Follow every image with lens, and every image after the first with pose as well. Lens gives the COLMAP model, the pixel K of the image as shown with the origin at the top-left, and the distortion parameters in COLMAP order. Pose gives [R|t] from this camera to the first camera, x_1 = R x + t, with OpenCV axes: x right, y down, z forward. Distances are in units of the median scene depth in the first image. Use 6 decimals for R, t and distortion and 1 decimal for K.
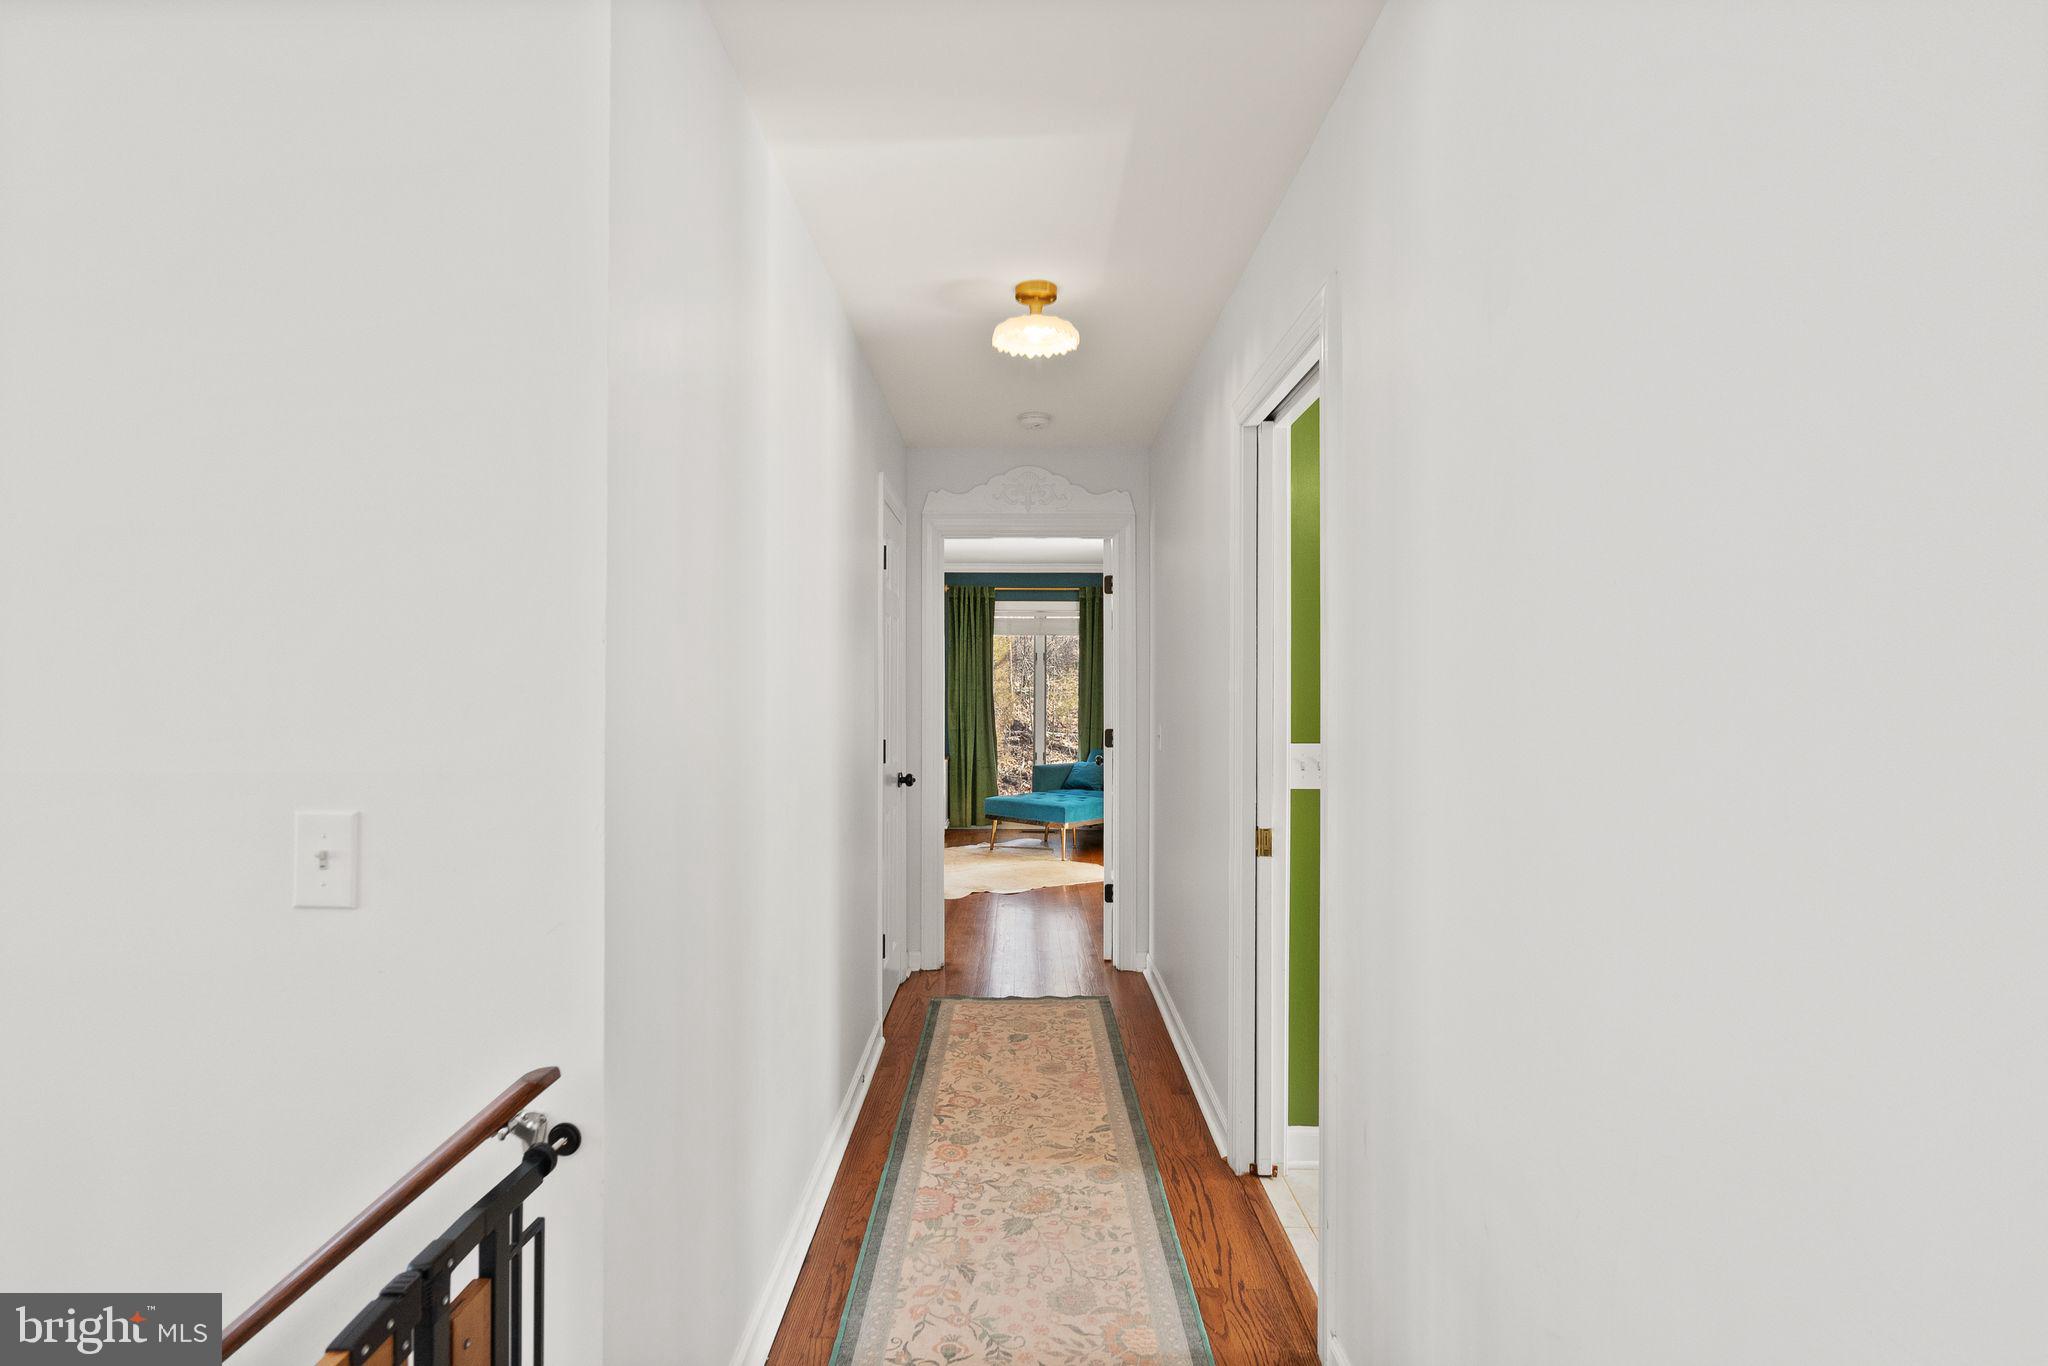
lens RADIAL K [[953.1, 0, 1023.7], [0, 953.1, 683.2], [0, 0, 1]] dist [0.001476, 0.002397]
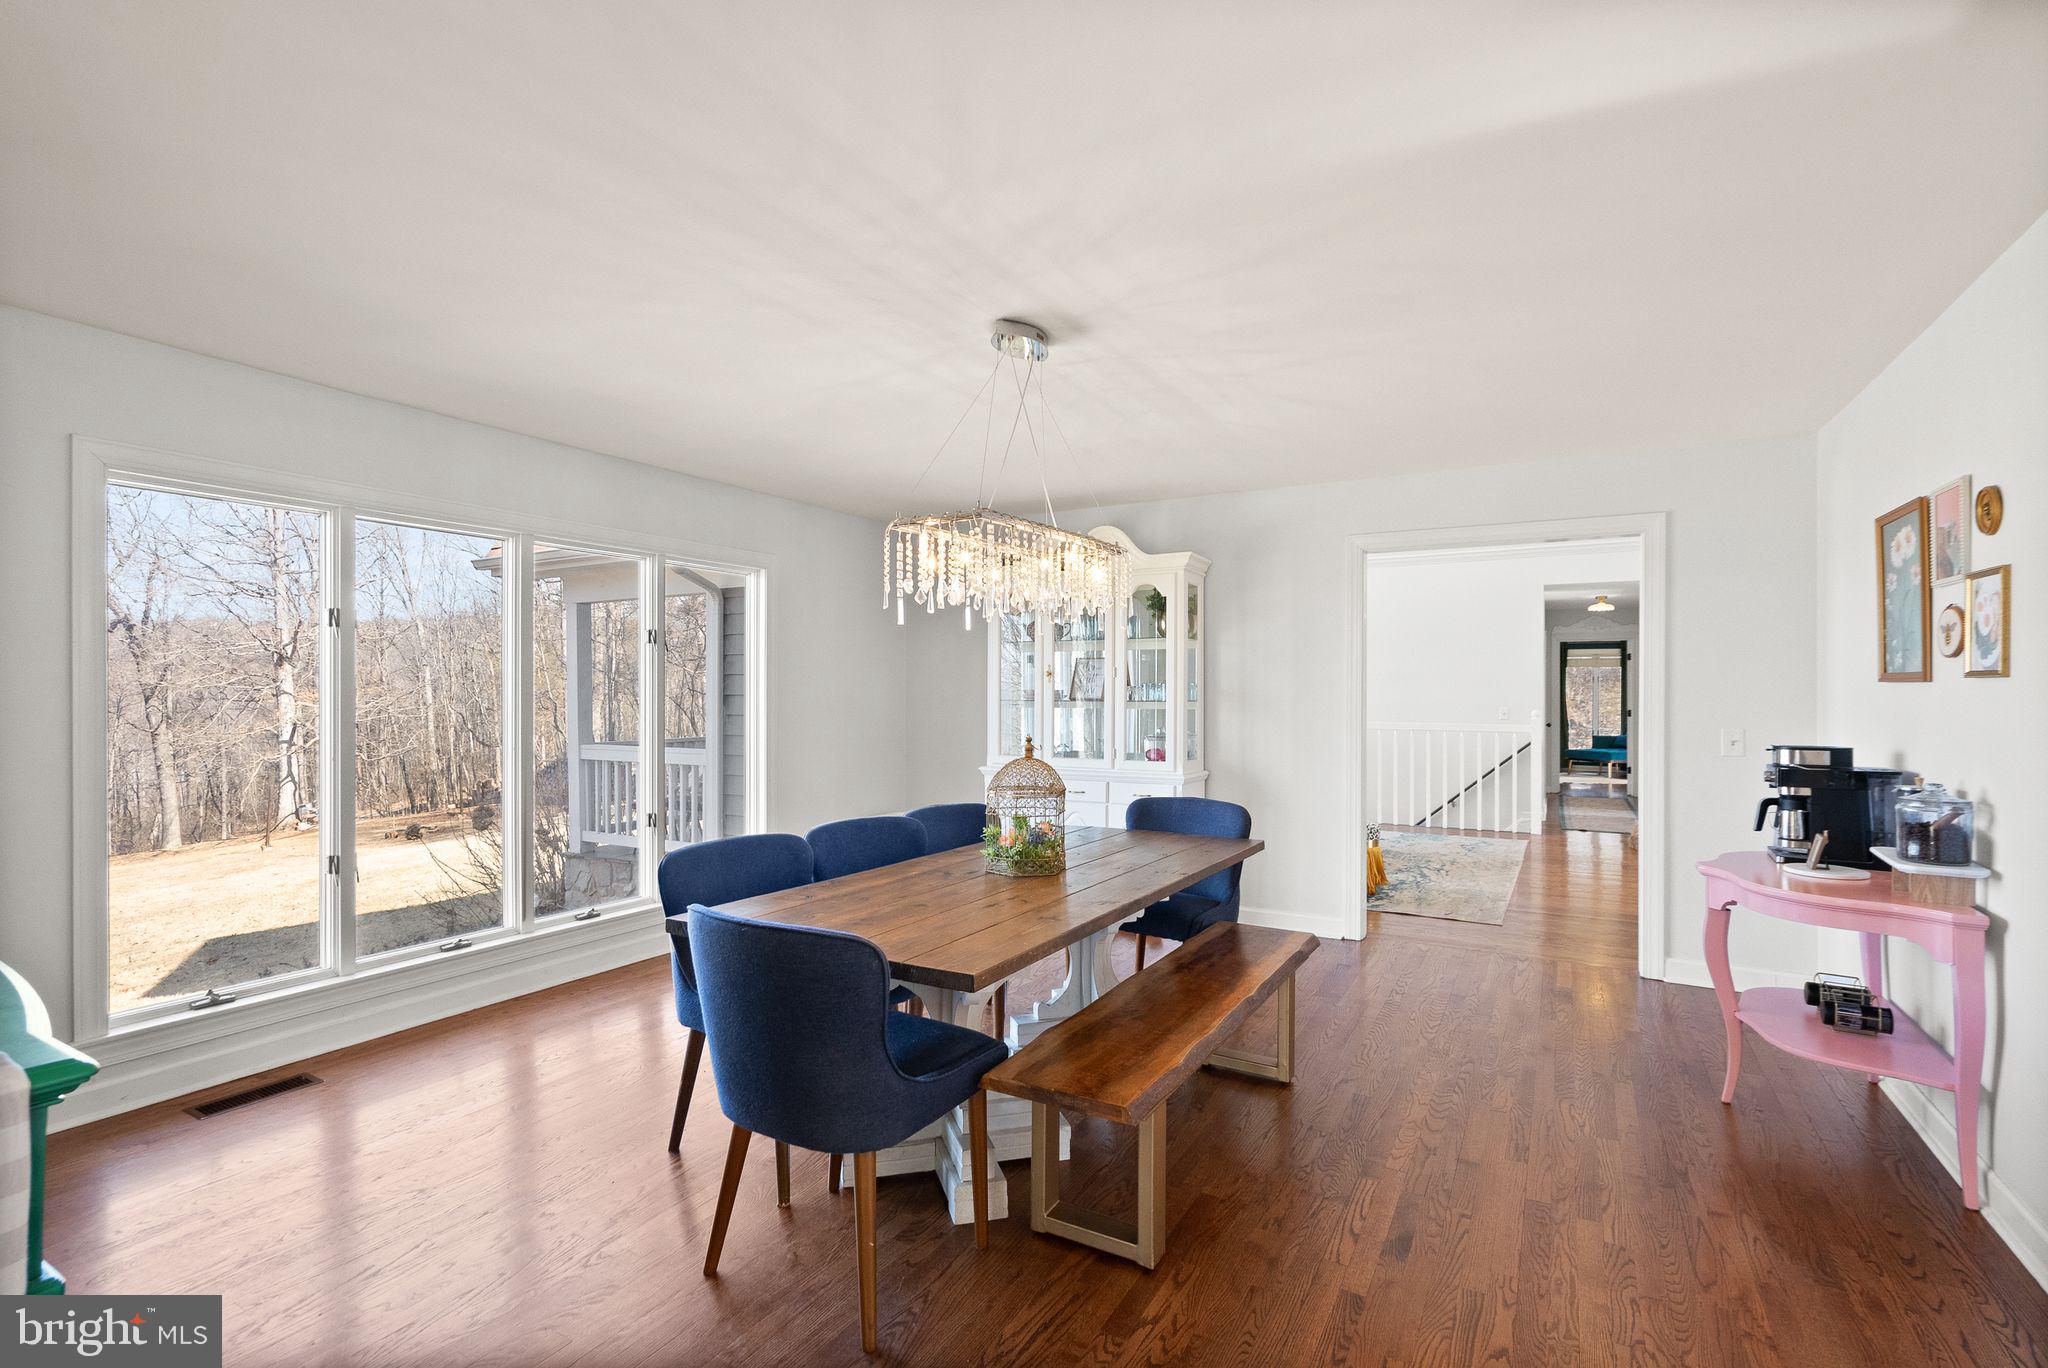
lens RADIAL K [[953.1, 0, 1012.7], [0, 953.1, 690.4], [0, 0, 1]] dist [0.001476, 0.002397]
pose [[0.865125, 0.004900, -0.501532, -0.055334], [-0.001543, 0.999974, 0.007107, -0.044979], [0.501554, -0.005375, 0.865110, -1.812537]]
